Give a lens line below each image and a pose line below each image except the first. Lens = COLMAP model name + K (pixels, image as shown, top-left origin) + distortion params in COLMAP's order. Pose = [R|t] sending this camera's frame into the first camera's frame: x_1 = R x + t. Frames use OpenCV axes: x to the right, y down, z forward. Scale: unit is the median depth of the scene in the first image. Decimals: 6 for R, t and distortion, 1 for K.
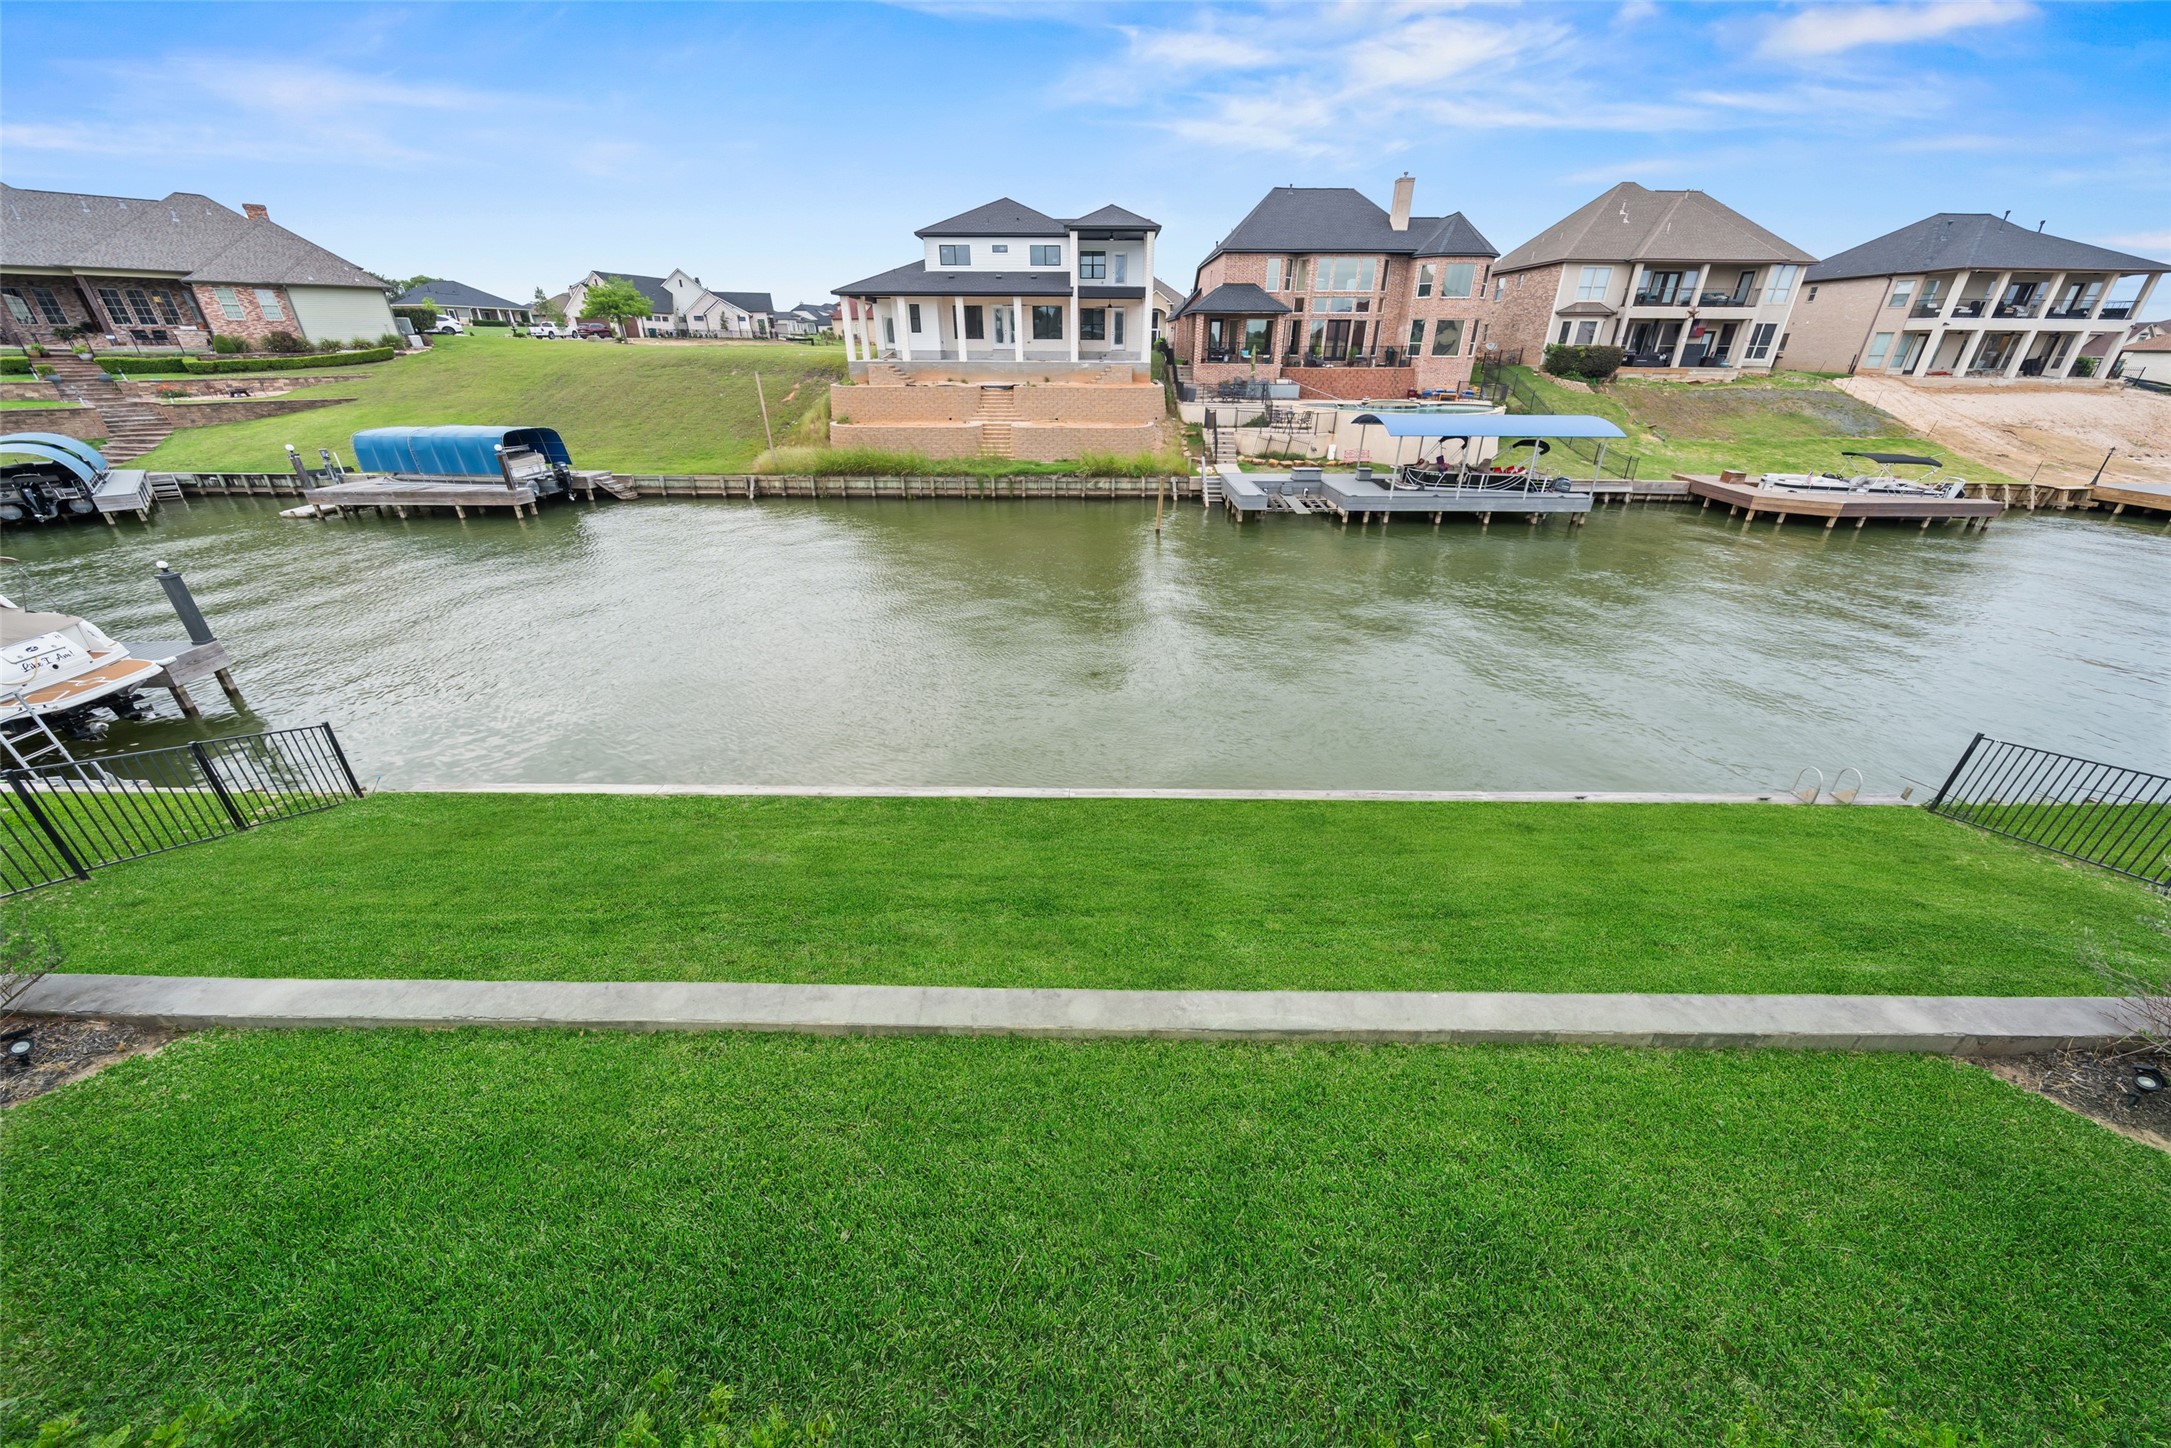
lens RADIAL K [[753.0, 0, 1098.6], [0, 753.0, 721.8], [0, 0, 1]] dist [-0.007074, 0.000653]
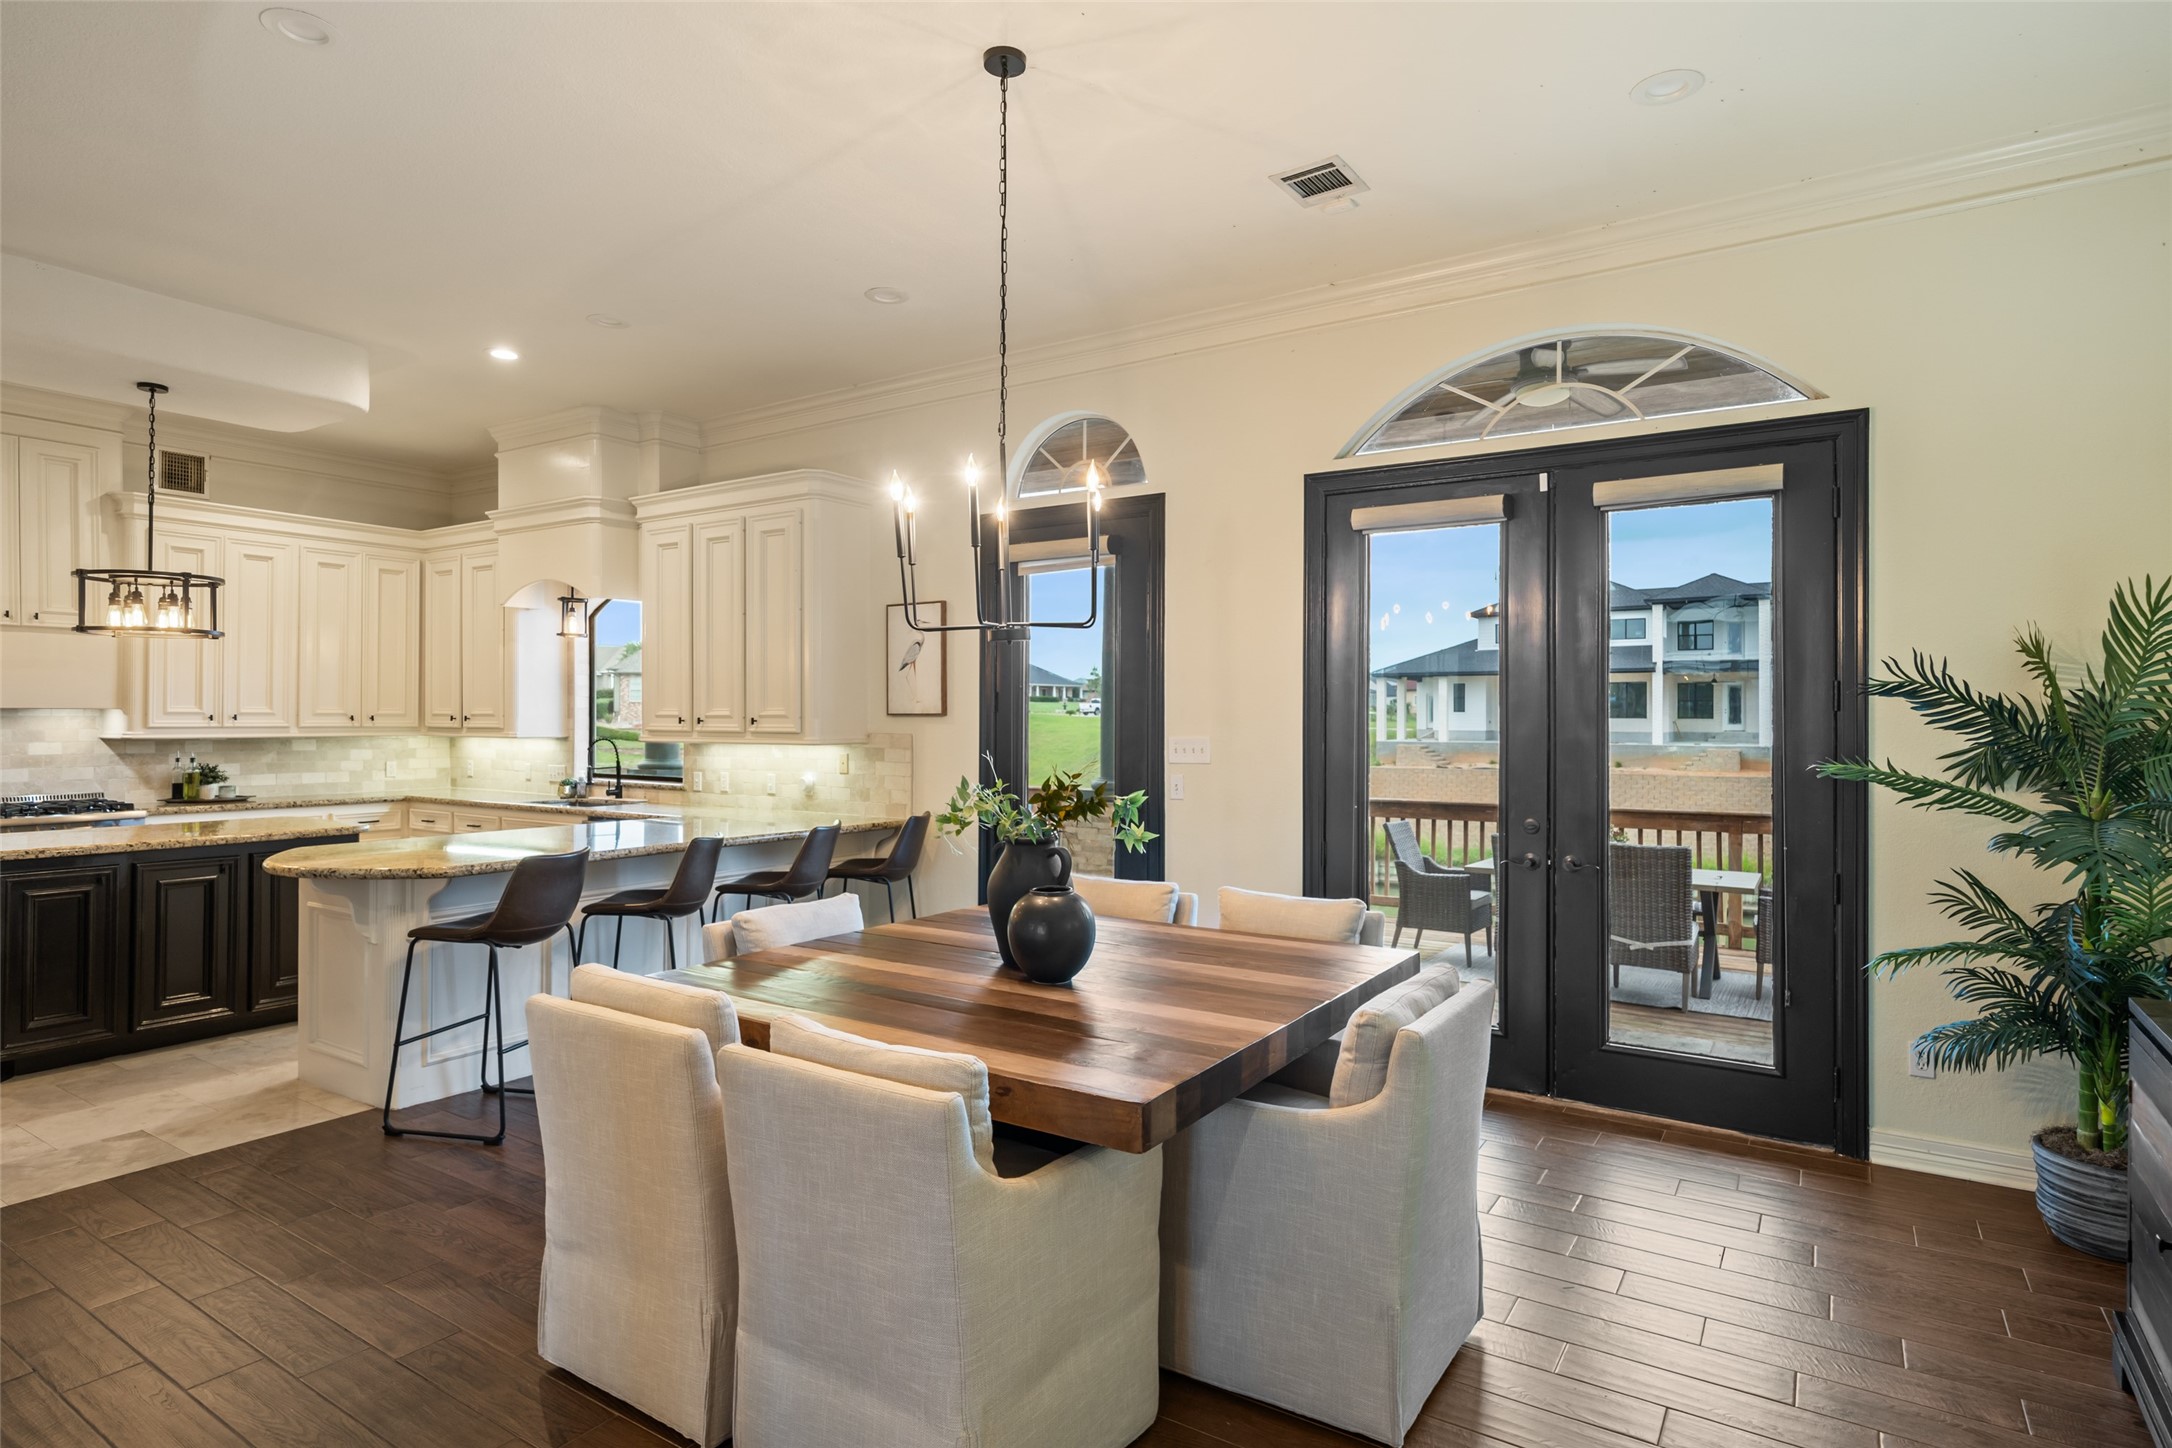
lens RADIAL K [[1145.0, 0, 1088.5], [0, 1145.0, 710.4], [0, 0, 1]] dist [0.001839, -0.000134]
pose [[0.841681, -0.004732, -0.539954, 0.105669], [-0.238944, 0.893465, -0.380296, 0.083708], [0.484230, 0.449107, 0.750883, -0.195255]]
